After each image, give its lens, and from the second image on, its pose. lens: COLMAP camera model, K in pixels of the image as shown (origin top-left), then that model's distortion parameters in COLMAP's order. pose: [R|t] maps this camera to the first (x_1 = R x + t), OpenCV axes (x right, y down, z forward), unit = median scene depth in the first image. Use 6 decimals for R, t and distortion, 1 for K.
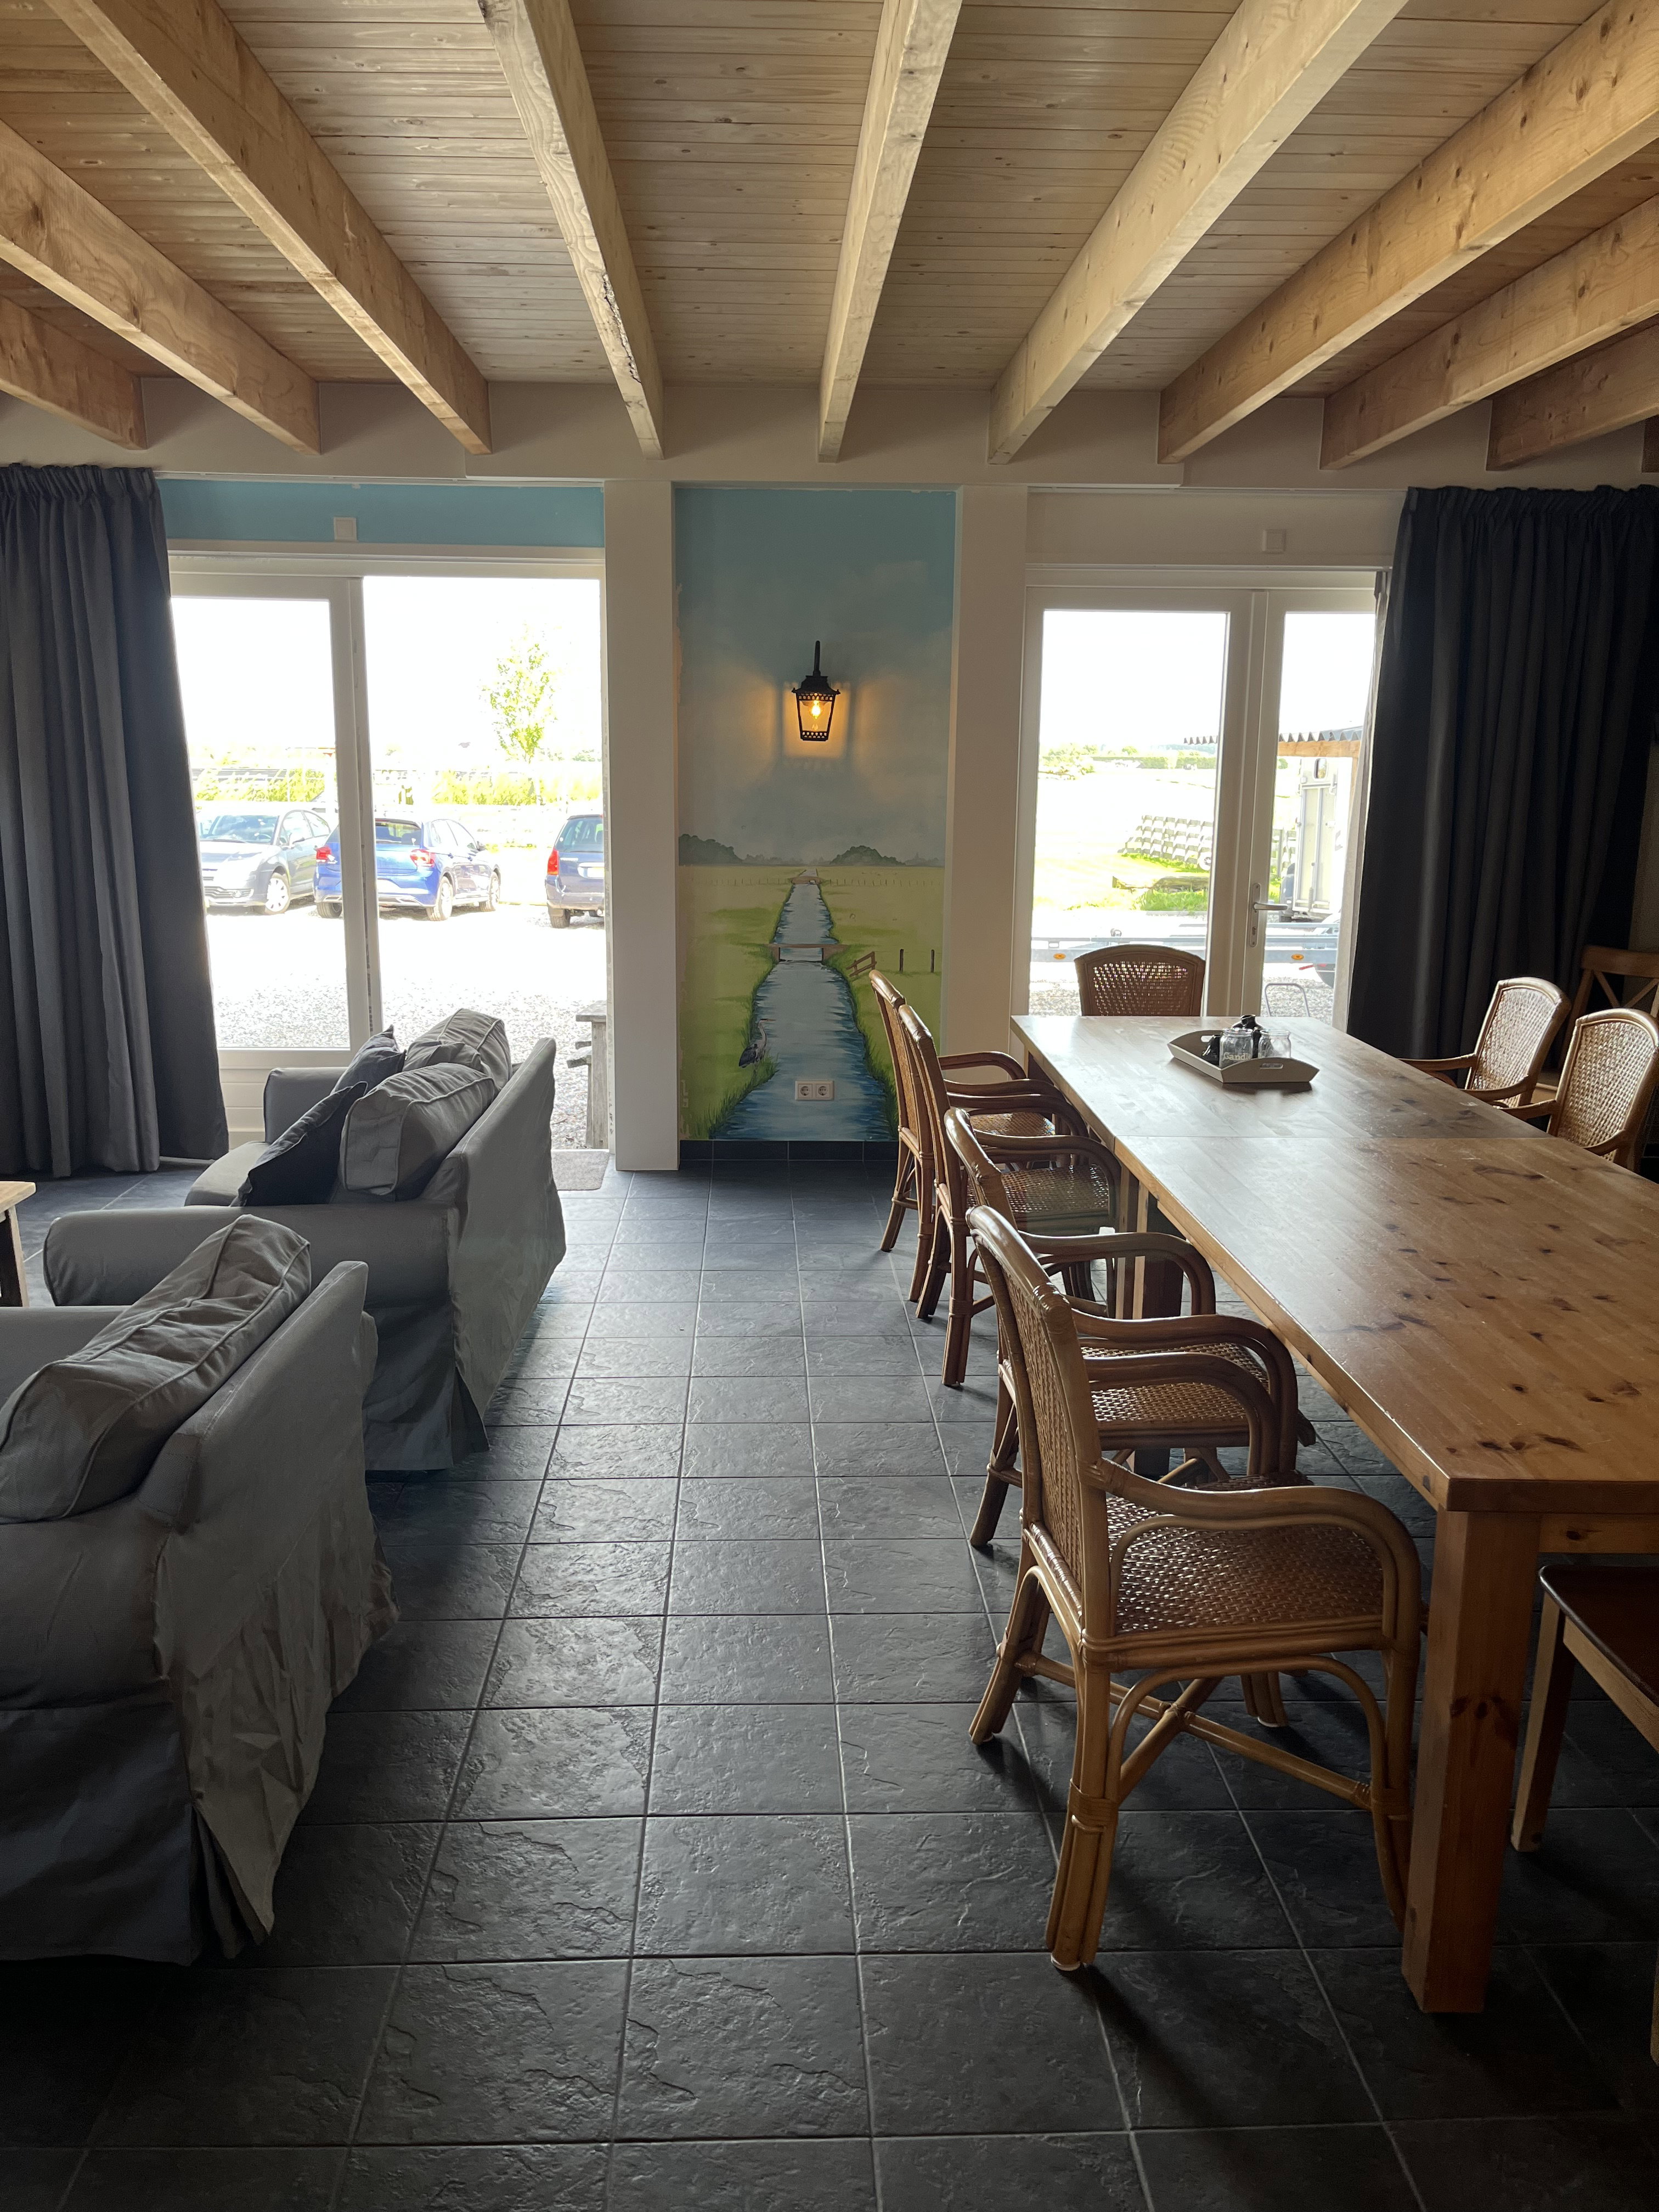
lens RADIAL K [[1693.8, 0, 823.7], [0, 1693.8, 1085.4], [0, 0, 1]] dist [0.075345, -0.098845]
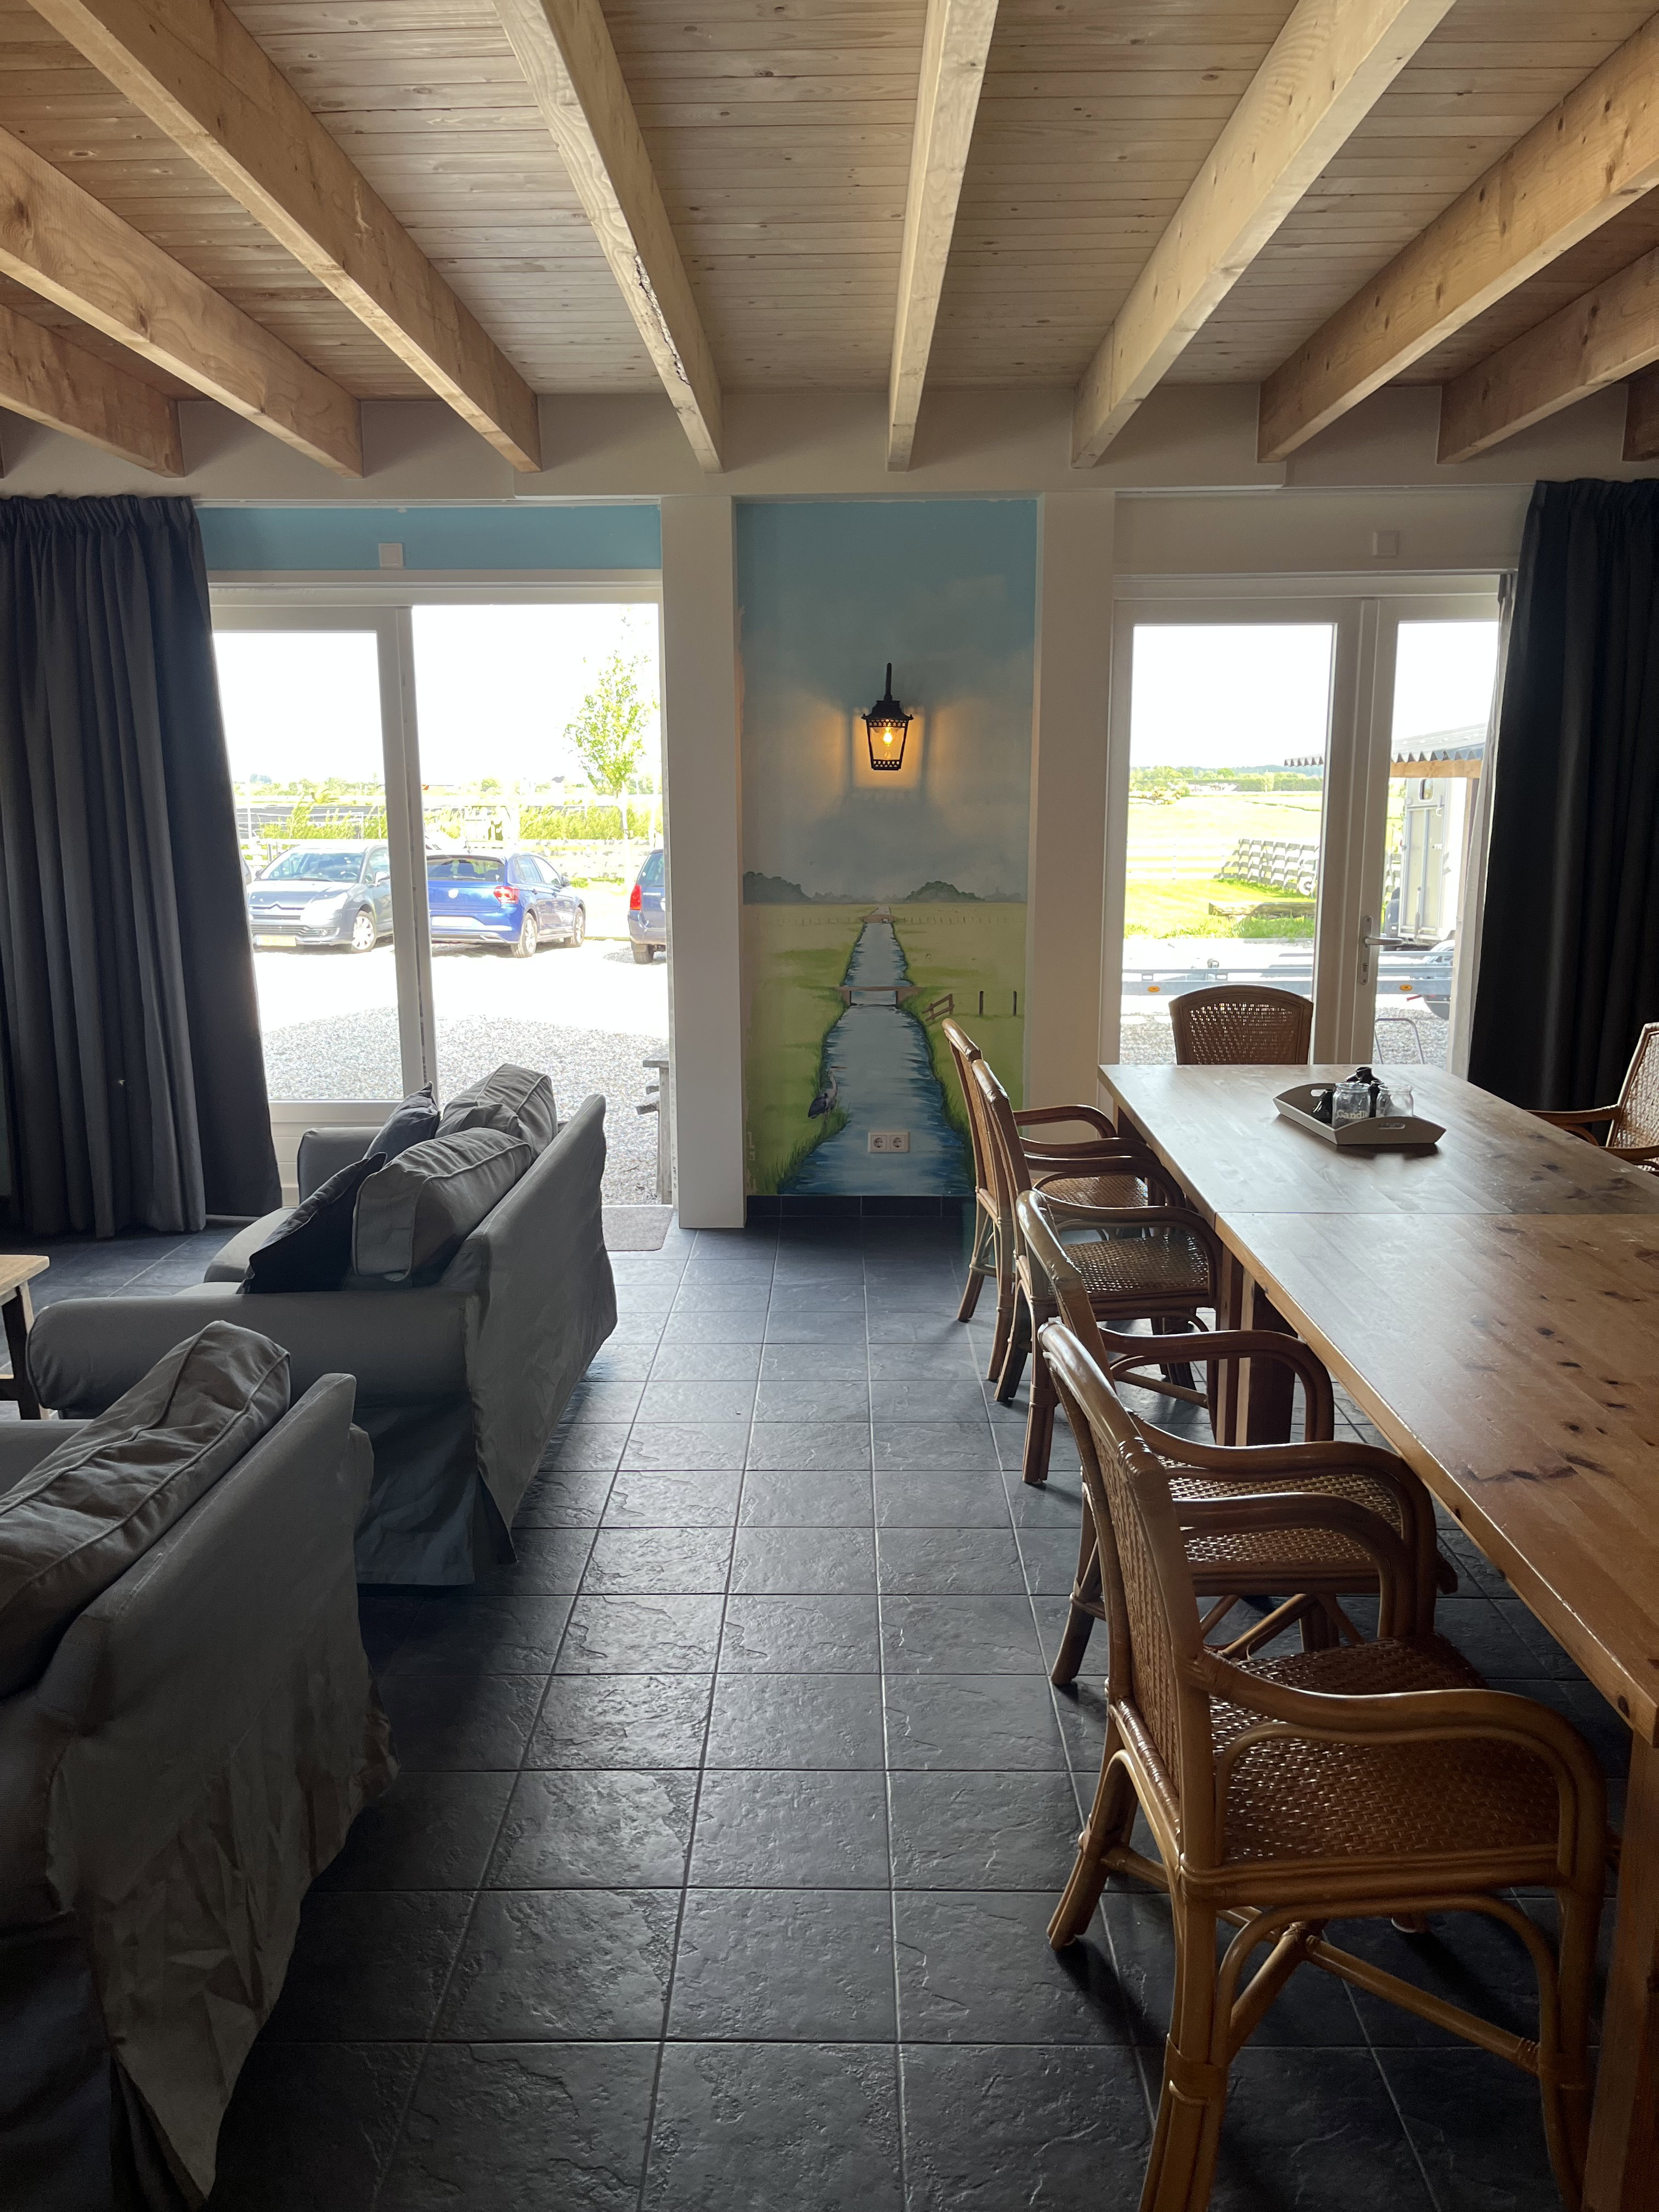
lens RADIAL K [[1693.8, 0, 820.8], [0, 1693.8, 1118.5], [0, 0, 1]] dist [0.075345, -0.098845]
pose [[0.998428, -0.005282, -0.055799, 0.016317], [0.005411, 0.999983, 0.002170, -0.021849], [0.055787, -0.002469, 0.998440, 0.104454]]
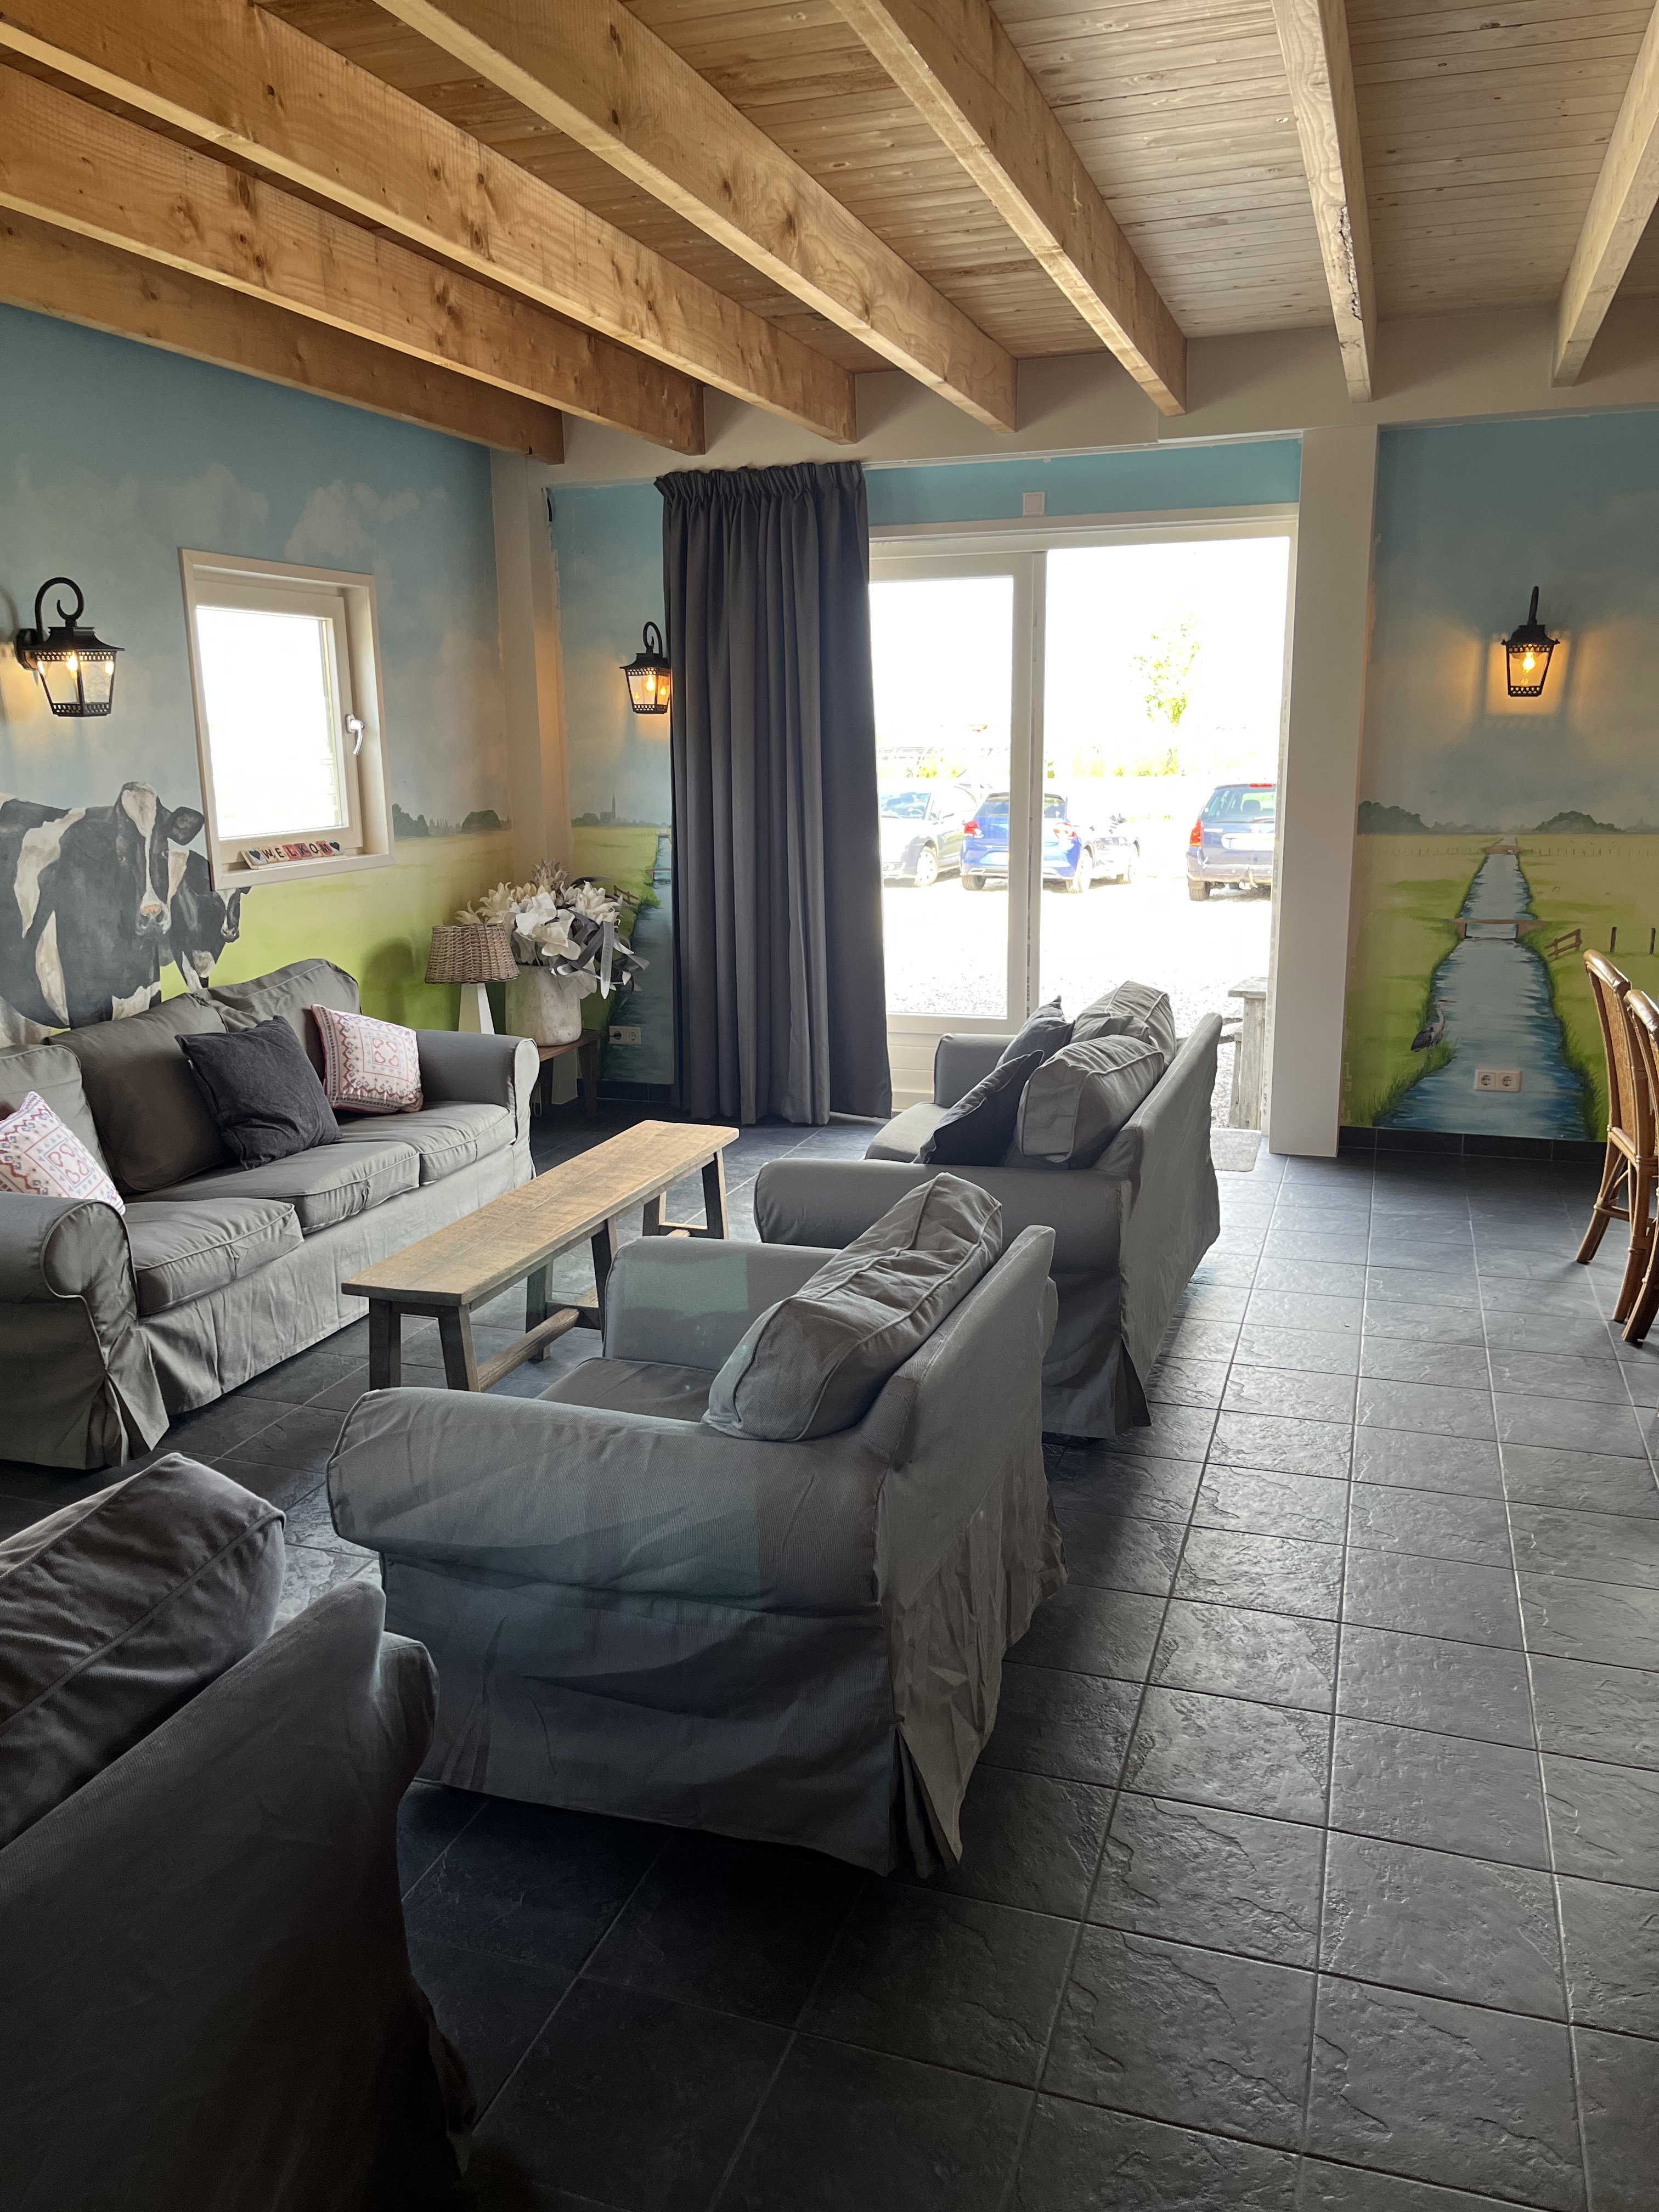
lens RADIAL K [[1693.8, 0, 804.3], [0, 1693.8, 1102.1], [0, 0, 1]] dist [0.075345, -0.098845]
pose [[0.930825, 0.054969, -0.361308, -0.034601], [-0.045799, 0.998375, 0.033901, 0.000796], [0.362585, -0.015008, 0.931830, 0.002246]]
